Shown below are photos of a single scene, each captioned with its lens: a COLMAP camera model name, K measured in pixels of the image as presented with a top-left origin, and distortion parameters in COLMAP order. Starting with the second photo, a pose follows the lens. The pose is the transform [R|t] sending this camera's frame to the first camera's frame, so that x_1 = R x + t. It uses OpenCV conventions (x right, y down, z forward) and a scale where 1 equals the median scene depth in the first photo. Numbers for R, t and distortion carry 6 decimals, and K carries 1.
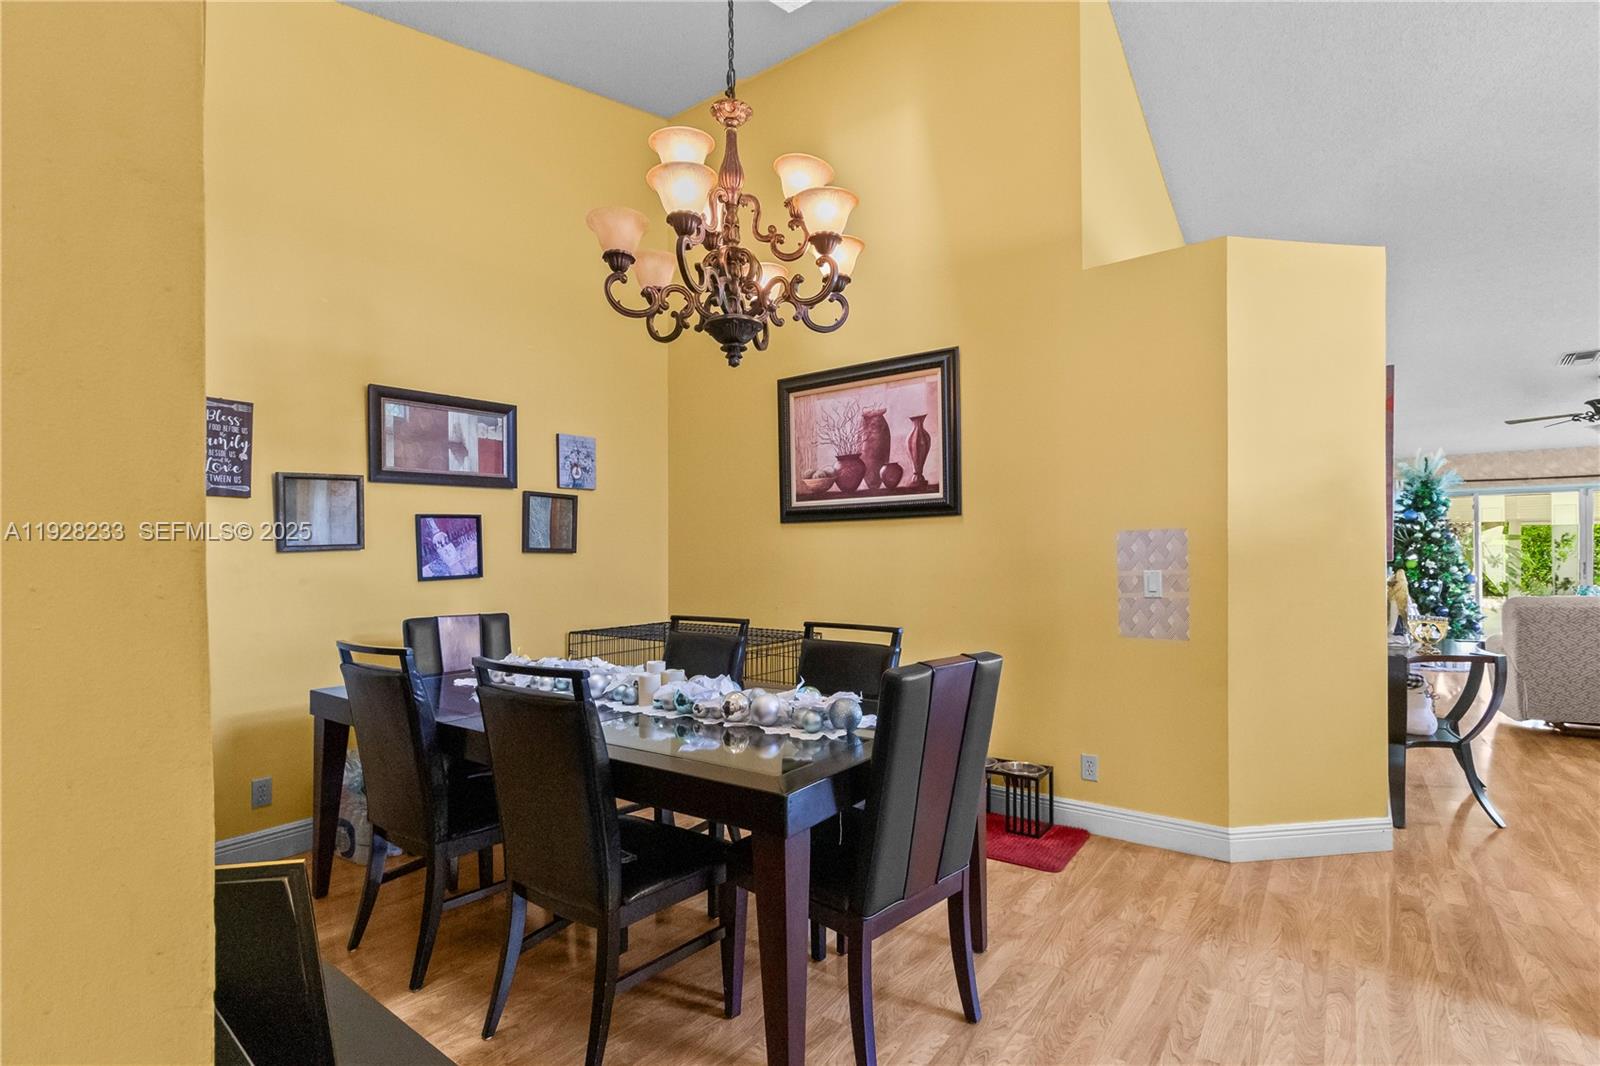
lens RADIAL K [[766.7, 0, 800.0], [0, 766.7, 533.0], [0, 0, 1]] dist [0.000148, 0.000199]
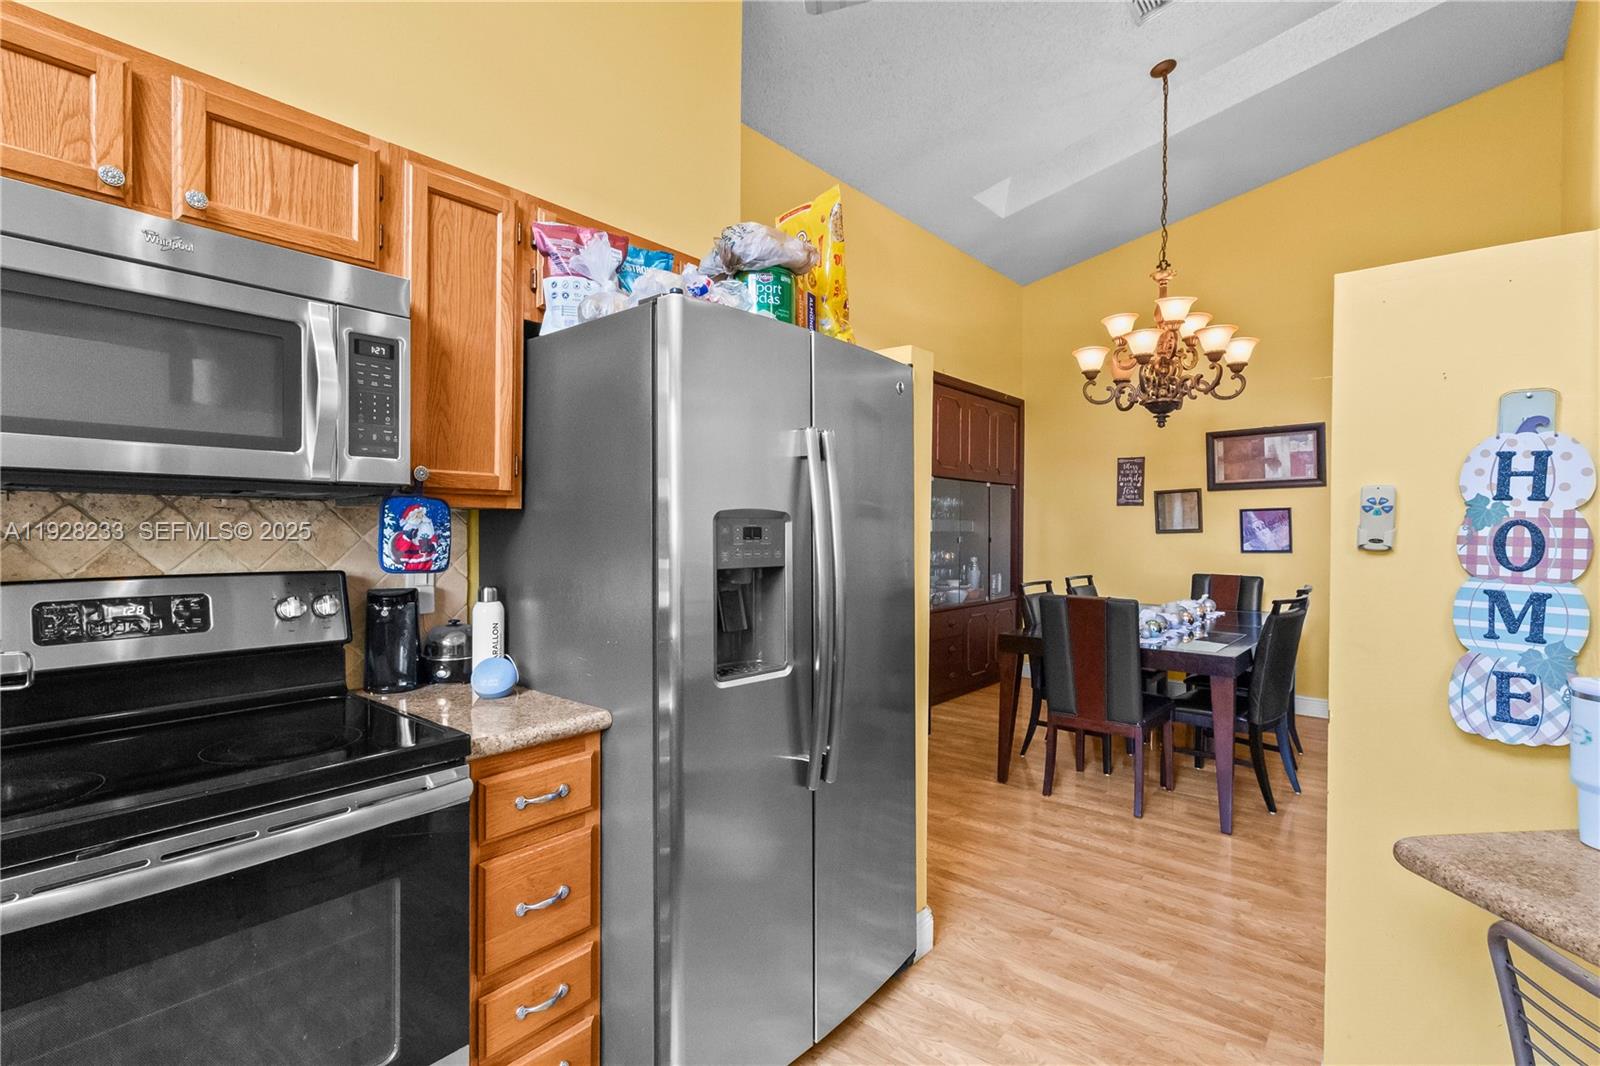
lens RADIAL K [[741.0, 0, 799.0], [0, 741.0, 523.3], [0, 0, 1]] dist [0.000160, 0.000460]
pose [[-0.079106, 0.002614, -0.996863, 1.114888], [0.027234, 0.999629, 0.000460, -0.022492], [0.996494, -0.027112, -0.079148, 0.243120]]
